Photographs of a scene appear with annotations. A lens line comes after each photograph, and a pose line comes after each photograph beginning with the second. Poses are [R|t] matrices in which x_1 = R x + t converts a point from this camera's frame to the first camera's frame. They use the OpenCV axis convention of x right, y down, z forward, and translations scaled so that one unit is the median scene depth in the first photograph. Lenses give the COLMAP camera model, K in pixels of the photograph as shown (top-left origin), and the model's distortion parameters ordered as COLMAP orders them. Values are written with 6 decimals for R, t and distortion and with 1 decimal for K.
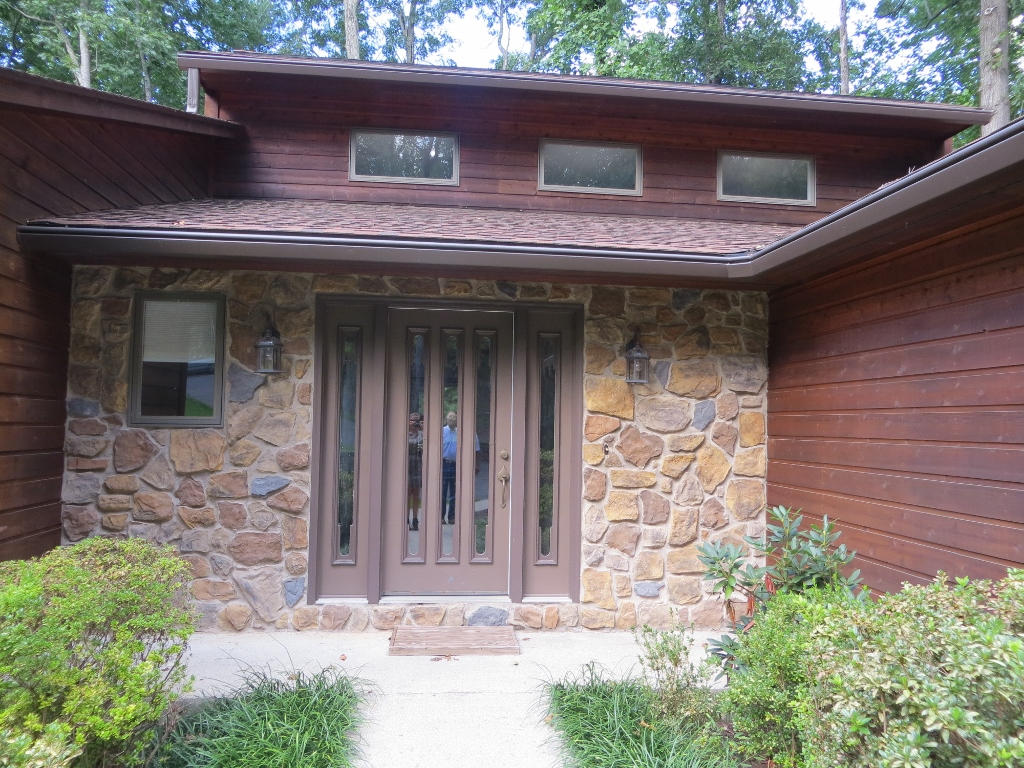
lens RADIAL K [[770.4, 0, 513.5], [0, 770.4, 387.7], [0, 0, 1]] dist [-0.025803, 0.014573]
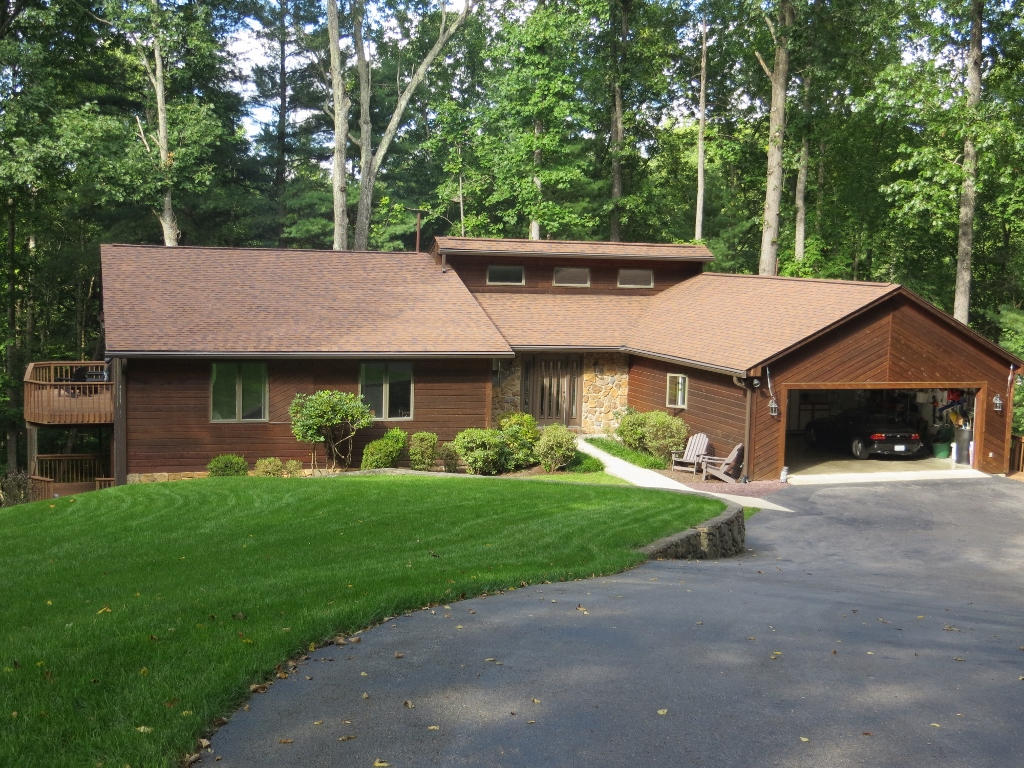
lens RADIAL K [[1342.3, 0, 564.3], [0, 1342.3, 317.7], [0, 0, 1]] dist [-0.142845, 0.000000]
pose [[0.972530, 0.008895, 0.232608, -1.513996], [-0.032200, 0.994804, 0.096586, -0.895984], [-0.230540, -0.101423, 0.967763, -5.288542]]
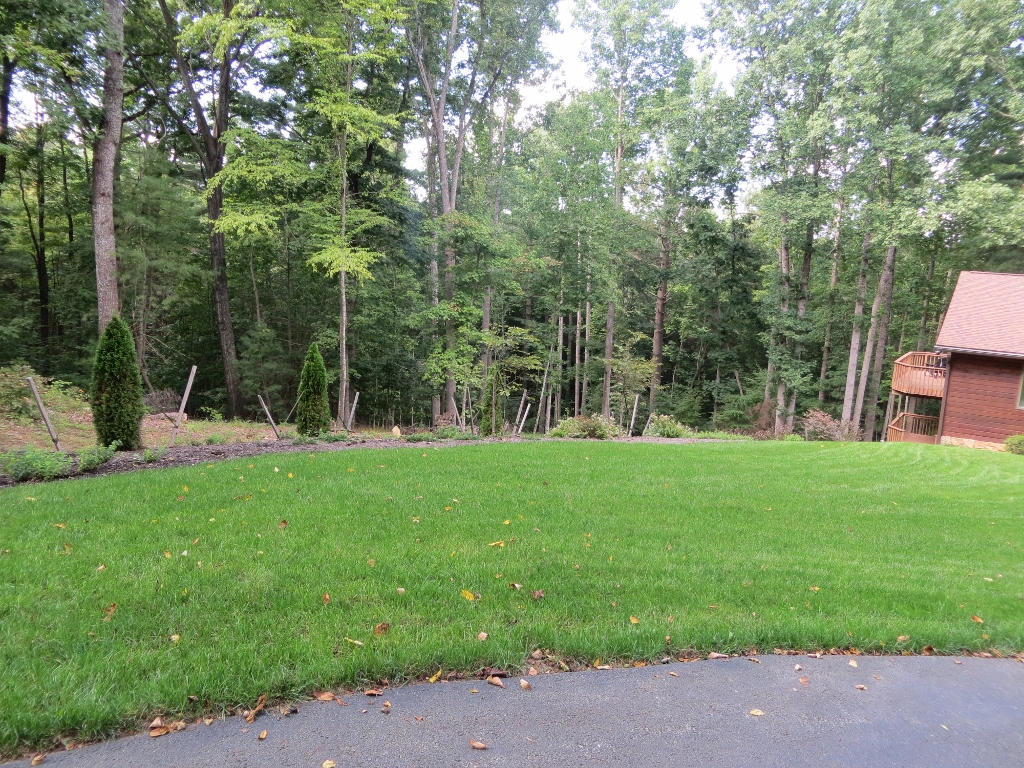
lens RADIAL K [[770.4, 0, 518.9], [0, 770.4, 383.6], [0, 0, 1]] dist [-0.025803, 0.014573]
pose [[0.764257, 0.138041, -0.629965, -1.133505], [-0.015003, 0.980365, 0.196622, -0.791203], [0.644737, -0.140819, 0.751322, -4.511537]]
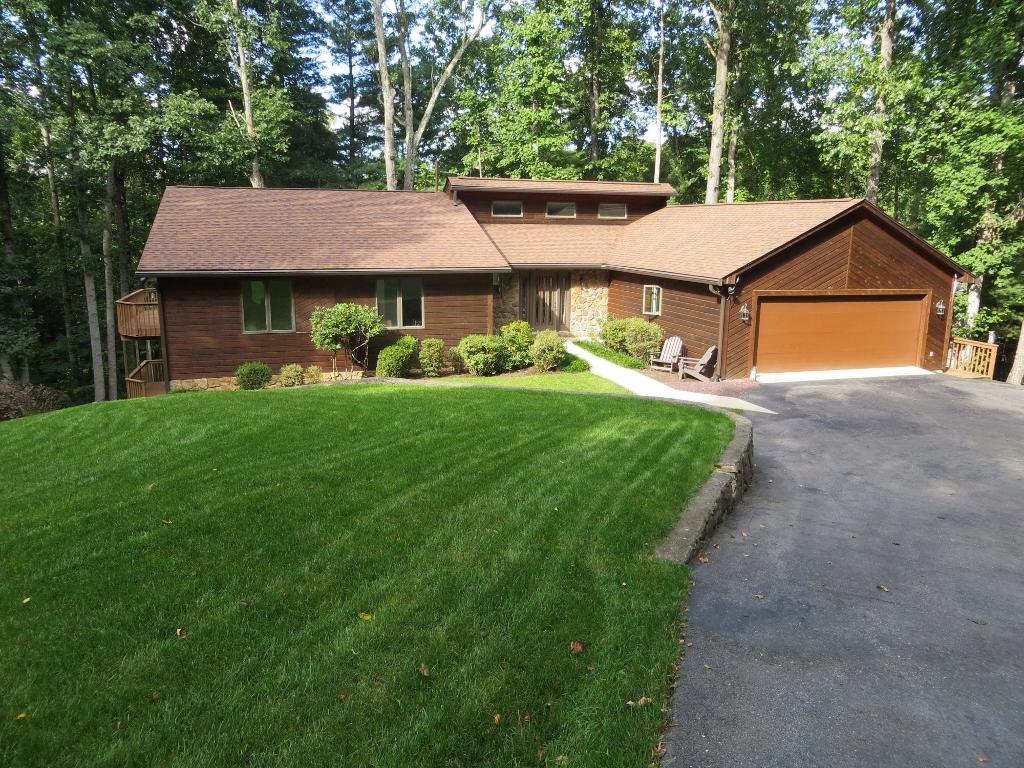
lens RADIAL K [[770.4, 0, 515.7], [0, 770.4, 386.9], [0, 0, 1]] dist [-0.025803, 0.014573]
pose [[0.983890, -0.035437, 0.175230, -1.042736], [-0.009836, 0.967943, 0.250978, -0.567904], [-0.178507, -0.248659, 0.952000, -3.437265]]
